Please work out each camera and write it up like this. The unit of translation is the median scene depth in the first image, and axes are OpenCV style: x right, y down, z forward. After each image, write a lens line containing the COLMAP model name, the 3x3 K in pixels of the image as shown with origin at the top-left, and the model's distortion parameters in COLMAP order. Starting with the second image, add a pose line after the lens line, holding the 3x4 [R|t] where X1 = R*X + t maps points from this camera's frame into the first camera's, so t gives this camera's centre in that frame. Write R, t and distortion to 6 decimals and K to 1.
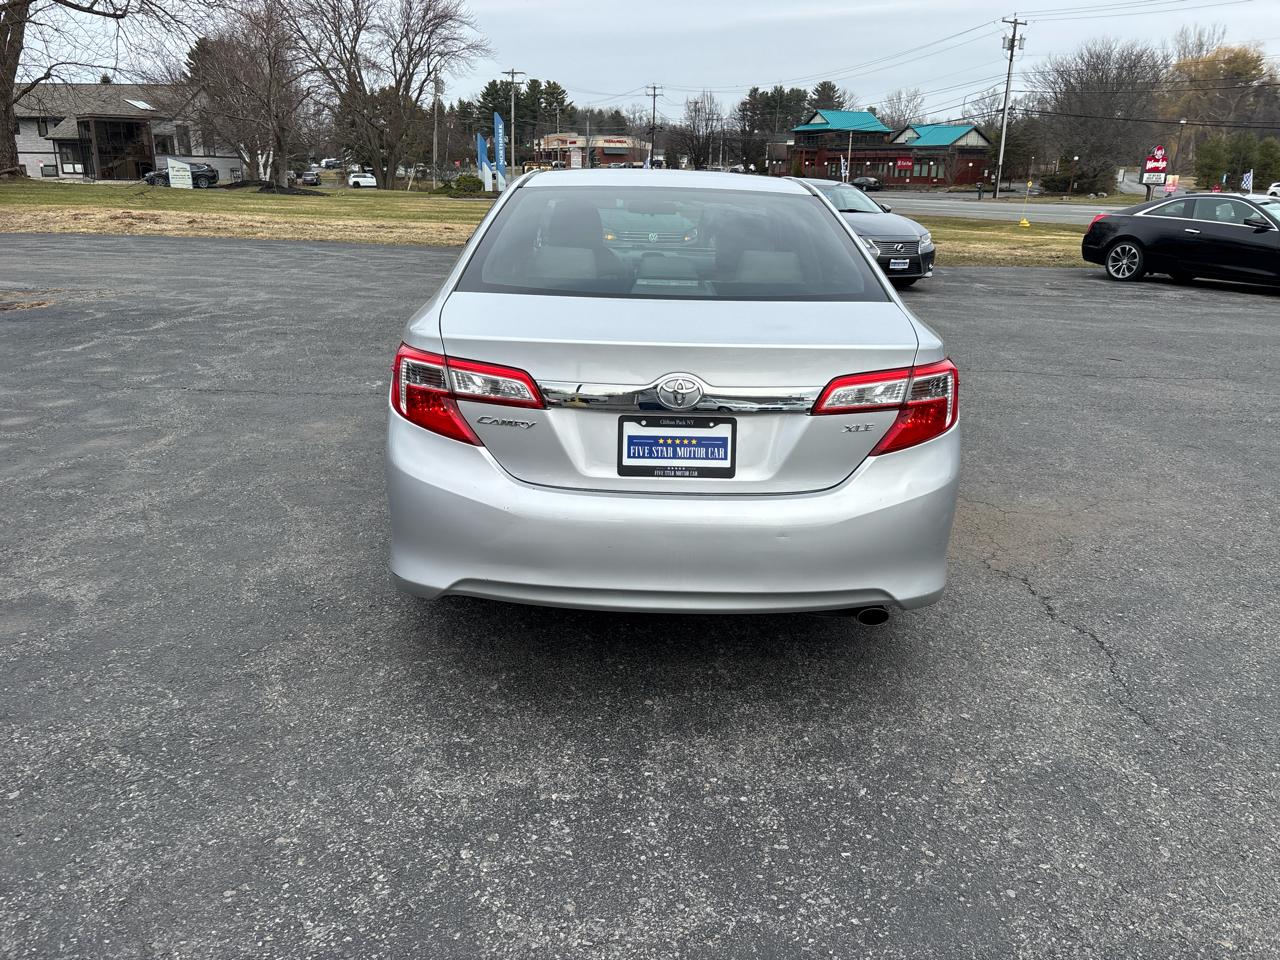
lens RADIAL K [[961.7, 0, 634.1], [0, 961.7, 483.2], [0, 0, 1]] dist [0.044002, -0.038417]
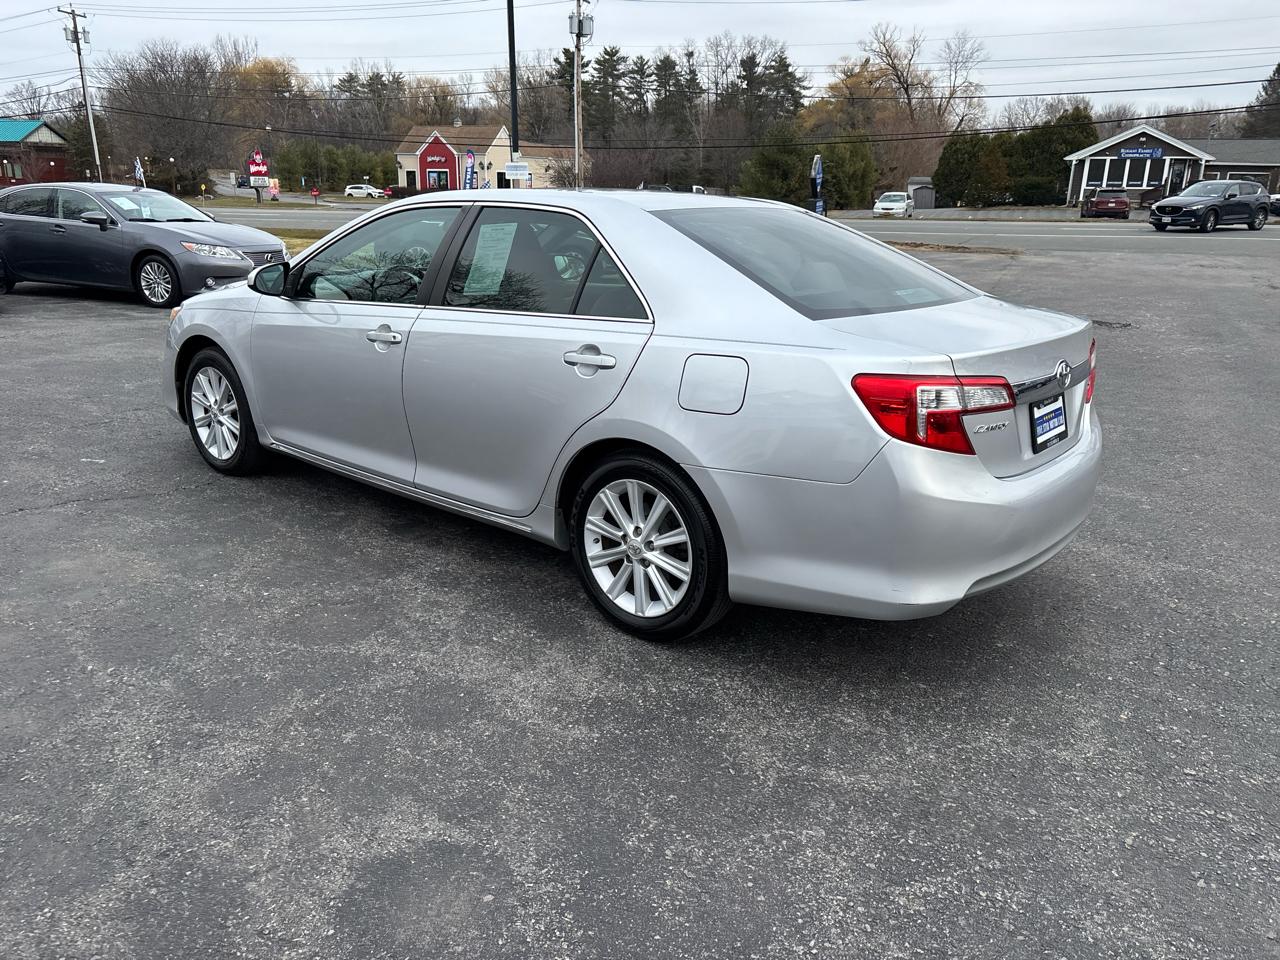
lens RADIAL K [[961.7, 0, 632.0], [0, 961.7, 489.8], [0, 0, 1]] dist [0.044002, -0.038417]
pose [[0.652444, -0.231180, 0.721715, -0.870671], [0.227586, 0.968148, 0.104375, -0.145656], [-0.722857, 0.096153, 0.684276, 0.396495]]
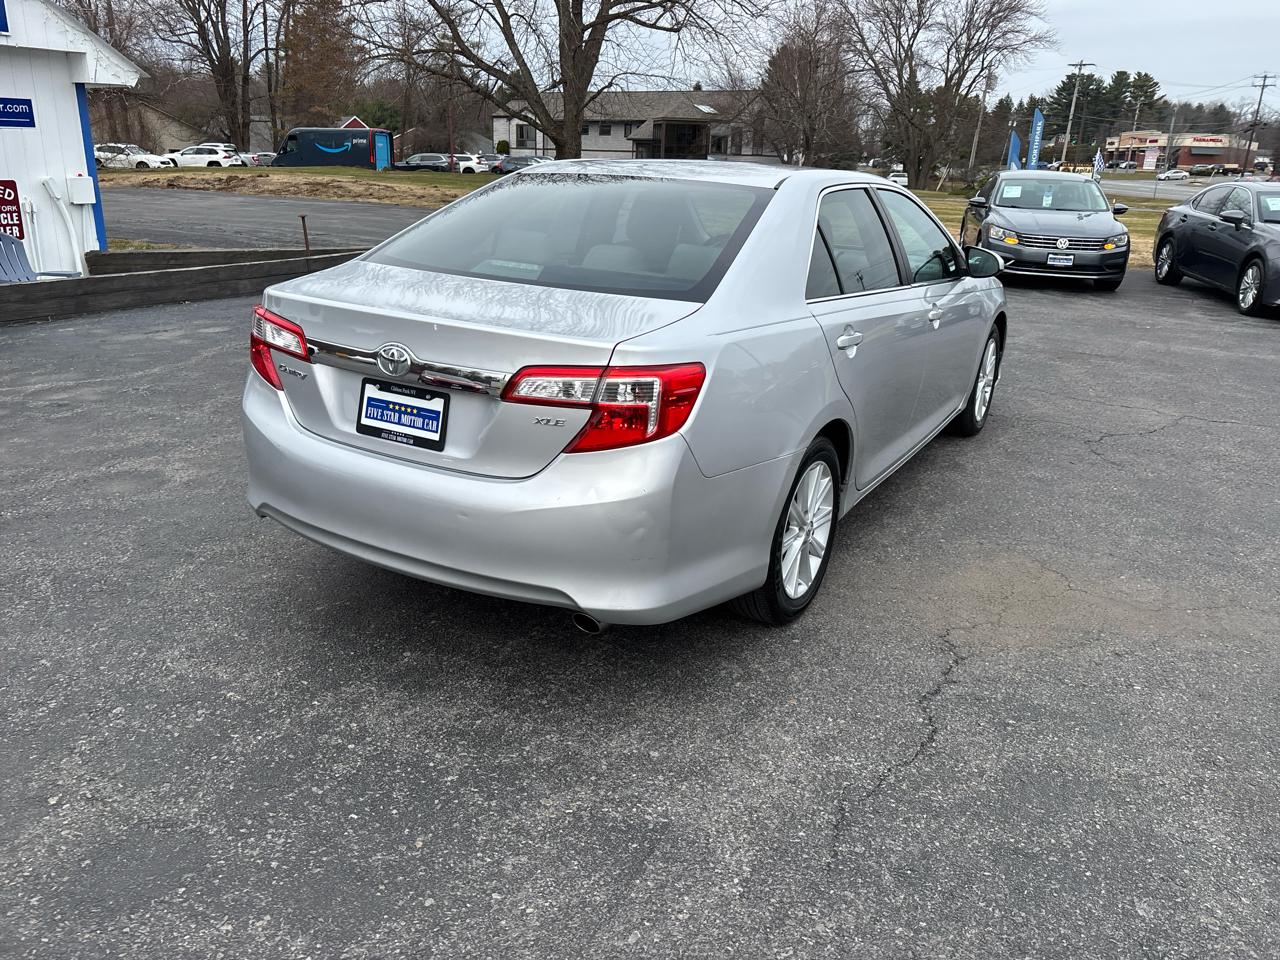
lens RADIAL K [[961.7, 0, 633.3], [0, 961.7, 483.8], [0, 0, 1]] dist [0.044002, -0.038417]
pose [[0.861426, 0.172658, -0.477634, 0.564856], [-0.172253, 0.984022, 0.045047, -0.038669], [0.477780, 0.043469, 0.877403, 0.139437]]
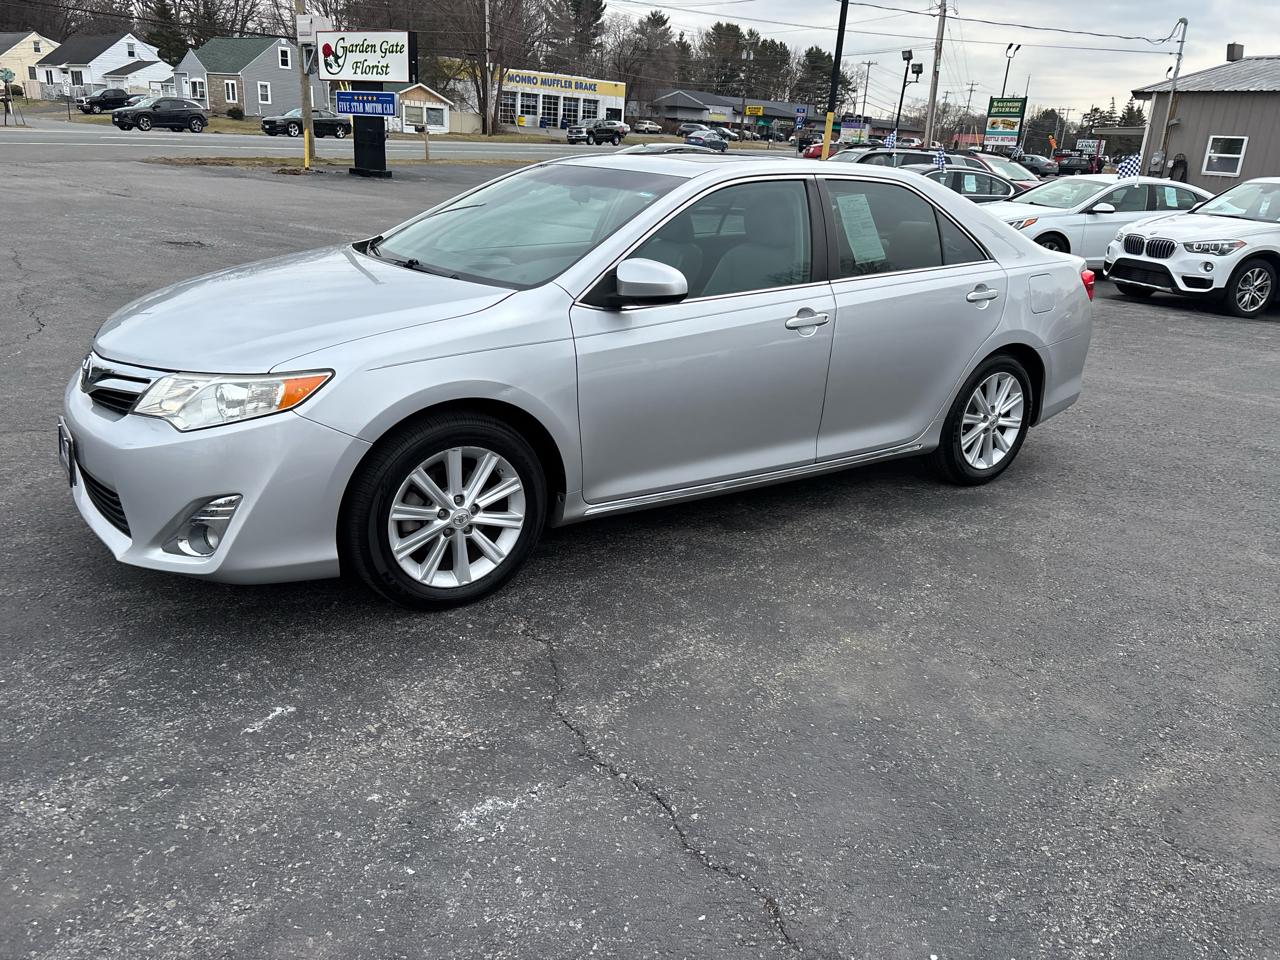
lens RADIAL K [[961.7, 0, 629.6], [0, 961.7, 485.6], [0, 0, 1]] dist [0.044002, -0.038417]
pose [[-0.564218, -0.323191, 0.759741, -0.972870], [0.193775, 0.842660, 0.502370, -0.678401], [-0.802564, 0.430665, -0.412818, 2.001192]]
